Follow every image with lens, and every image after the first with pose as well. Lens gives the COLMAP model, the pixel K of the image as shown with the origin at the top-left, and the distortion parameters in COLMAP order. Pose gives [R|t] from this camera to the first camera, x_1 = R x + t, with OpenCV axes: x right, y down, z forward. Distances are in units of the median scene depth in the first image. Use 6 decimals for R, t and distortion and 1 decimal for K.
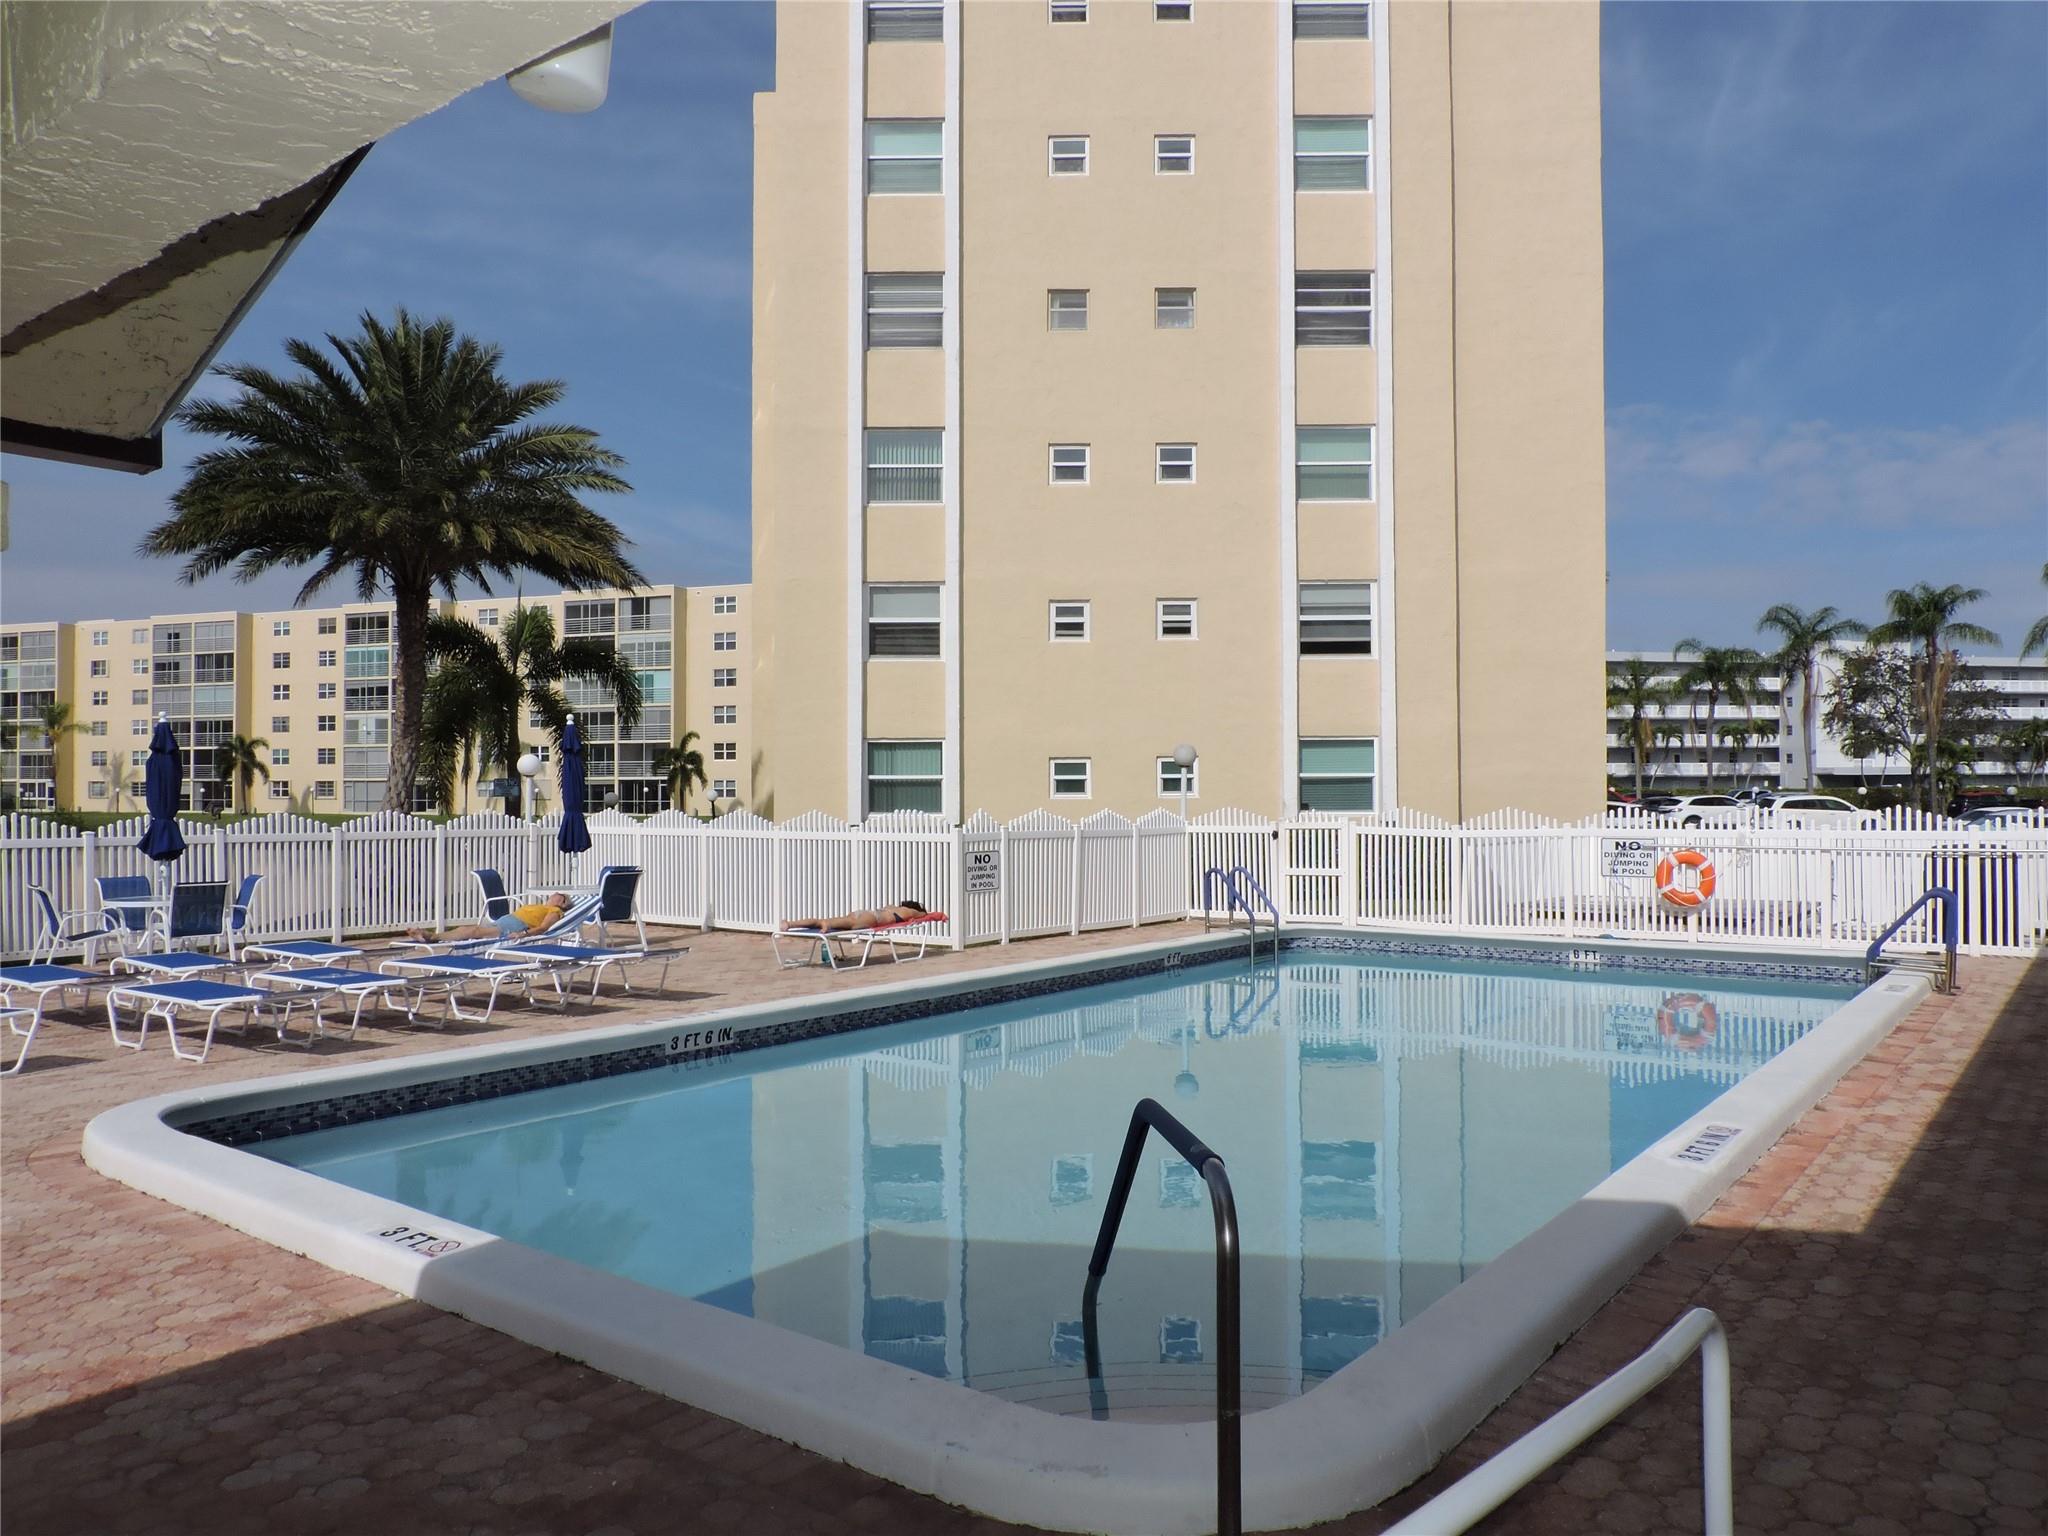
lens RADIAL K [[1515.2, 0, 1024.0], [0, 1515.2, 768.0], [0, 0, 1]] dist [-0.045020, 0.005686]
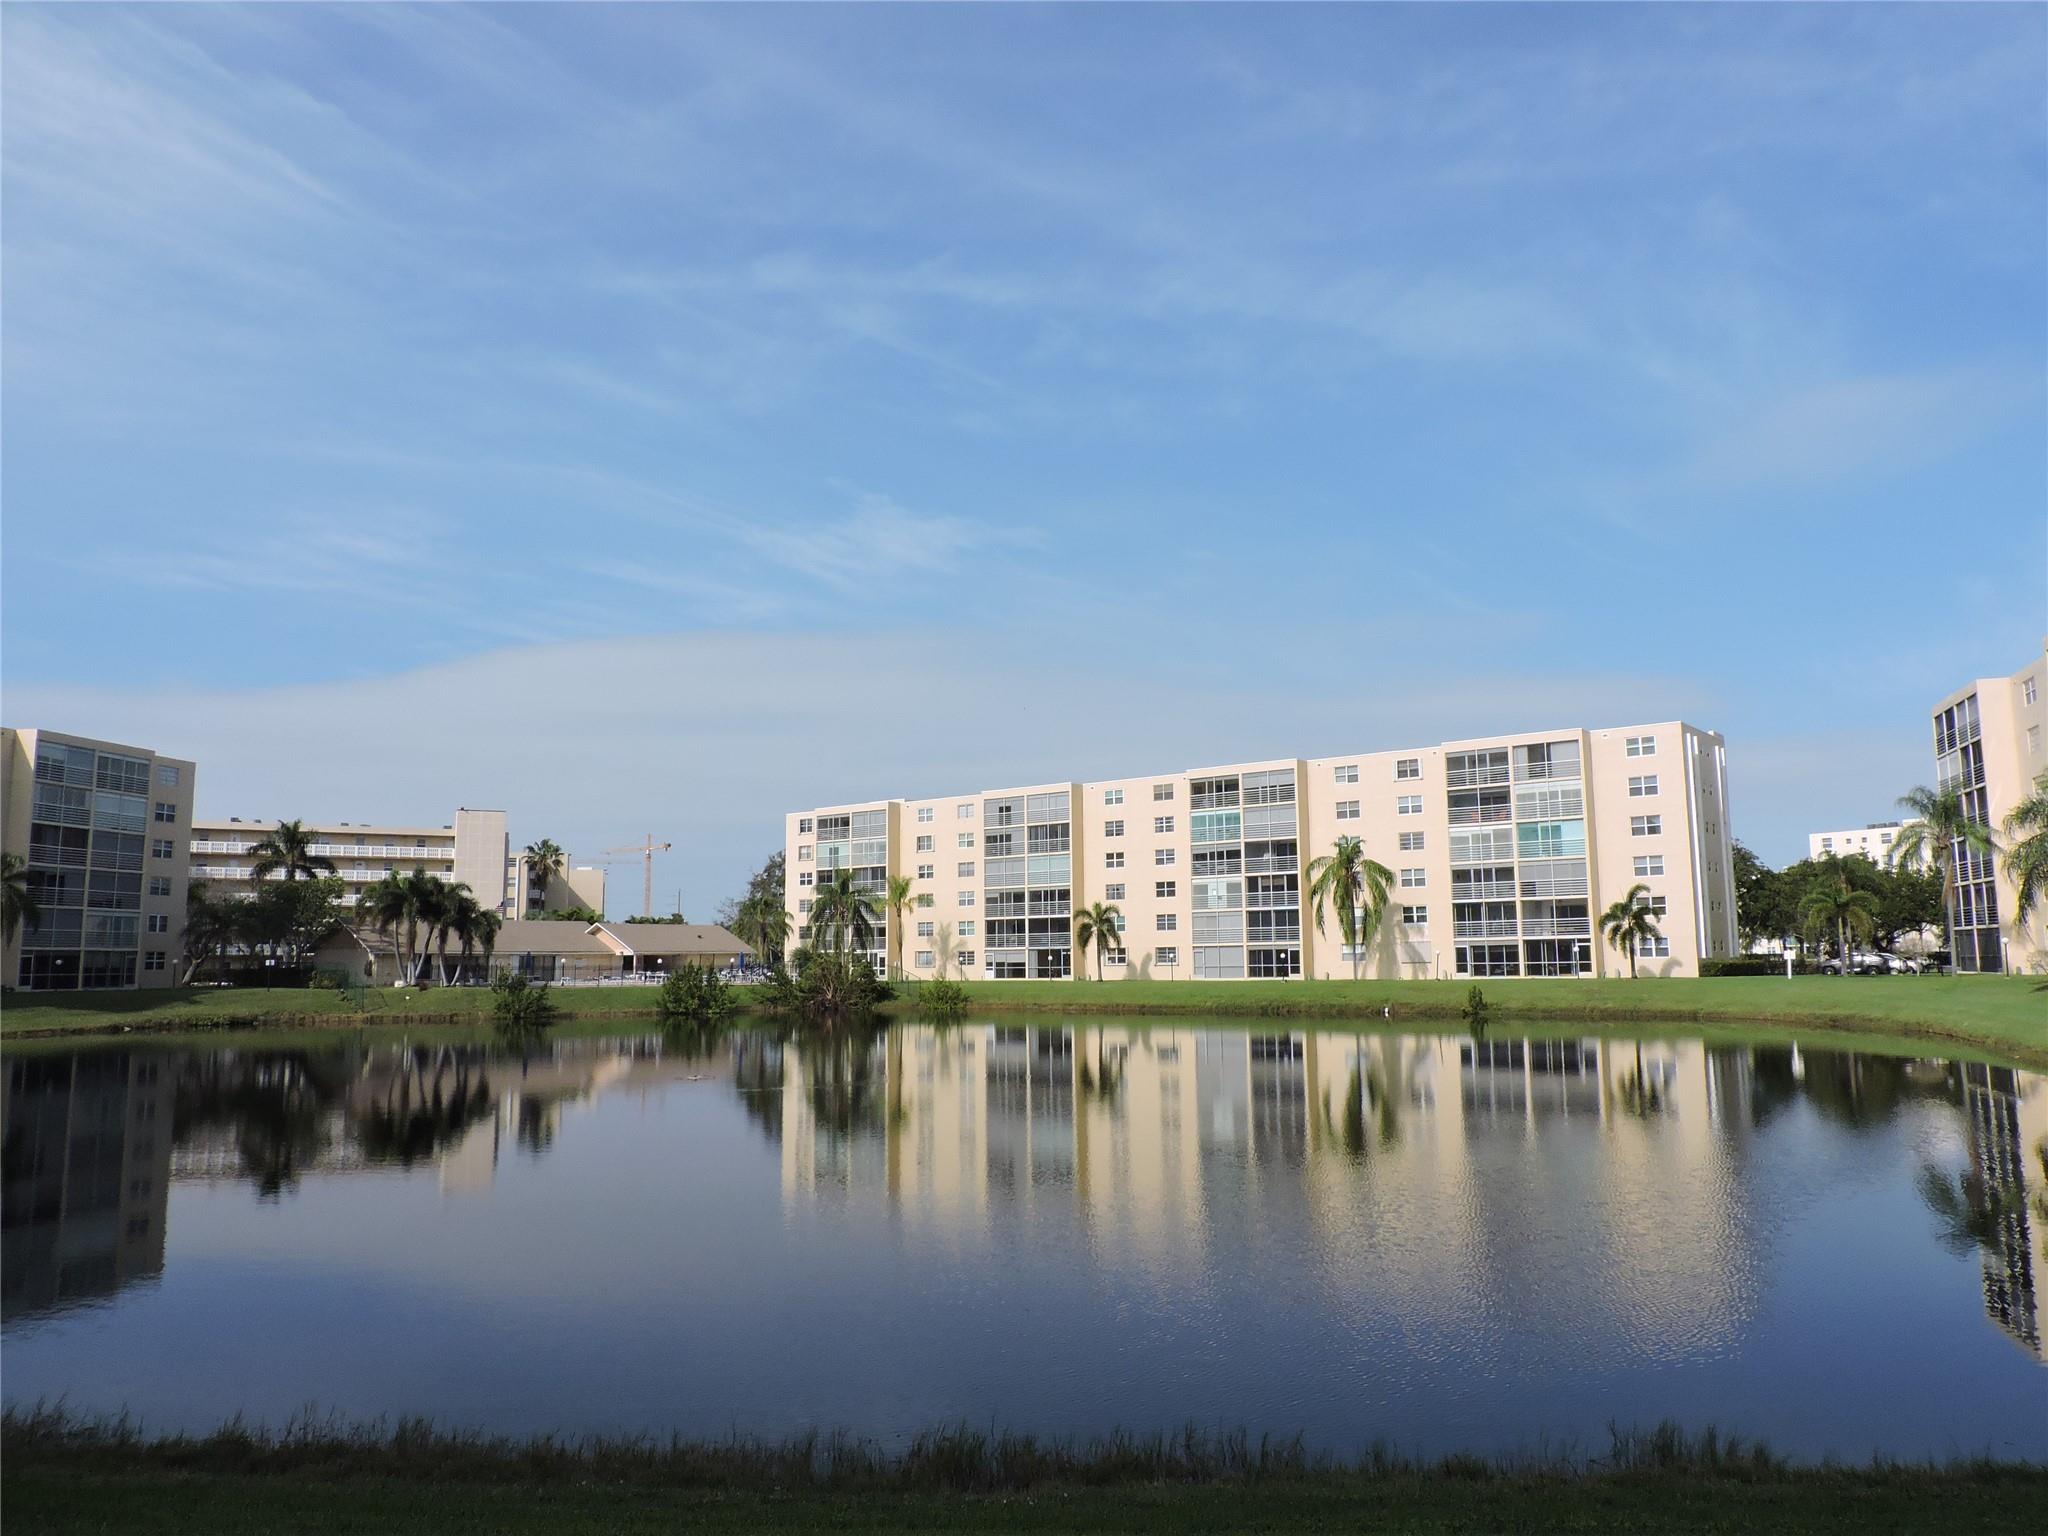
lens RADIAL K [[1515.2, 0, 1024.0], [0, 1515.2, 768.0], [0, 0, 1]] dist [-0.045020, 0.005686]
pose [[0.940135, -0.049205, -0.337230, -0.205148], [0.009526, 0.992929, -0.118323, 0.008325], [0.340668, 0.108027, 0.933957, 0.015982]]
